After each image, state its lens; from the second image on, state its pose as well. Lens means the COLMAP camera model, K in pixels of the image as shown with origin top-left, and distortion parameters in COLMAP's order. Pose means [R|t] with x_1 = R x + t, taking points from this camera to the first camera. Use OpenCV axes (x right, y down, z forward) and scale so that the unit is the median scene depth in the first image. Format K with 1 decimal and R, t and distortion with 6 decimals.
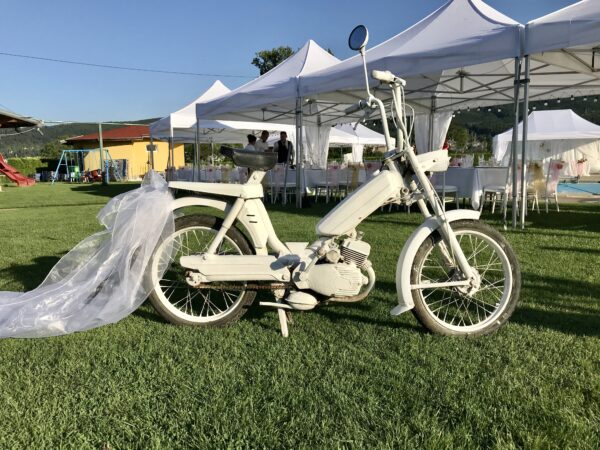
lens RADIAL K [[491.1, 0, 291.4], [0, 491.1, 221.6], [0, 0, 1]] dist [0.050875, -0.080978]
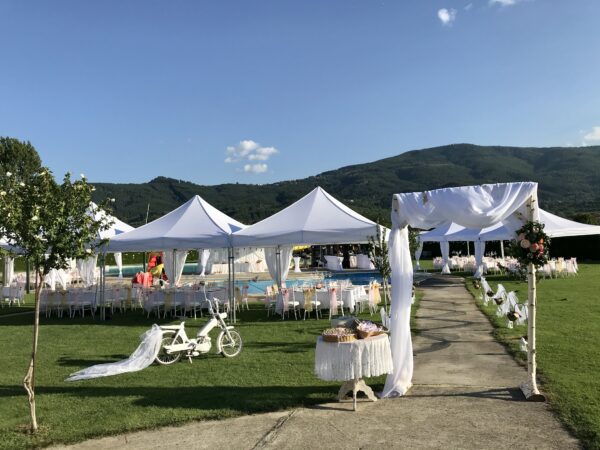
lens RADIAL K [[491.1, 0, 289.2], [0, 491.1, 225.9], [0, 0, 1]] dist [0.050875, -0.080978]
pose [[0.833115, 0.012871, 0.552950, -1.536050], [0.078517, 0.986852, -0.141271, -0.232210], [-0.547498, 0.161111, 0.821151, -2.805042]]
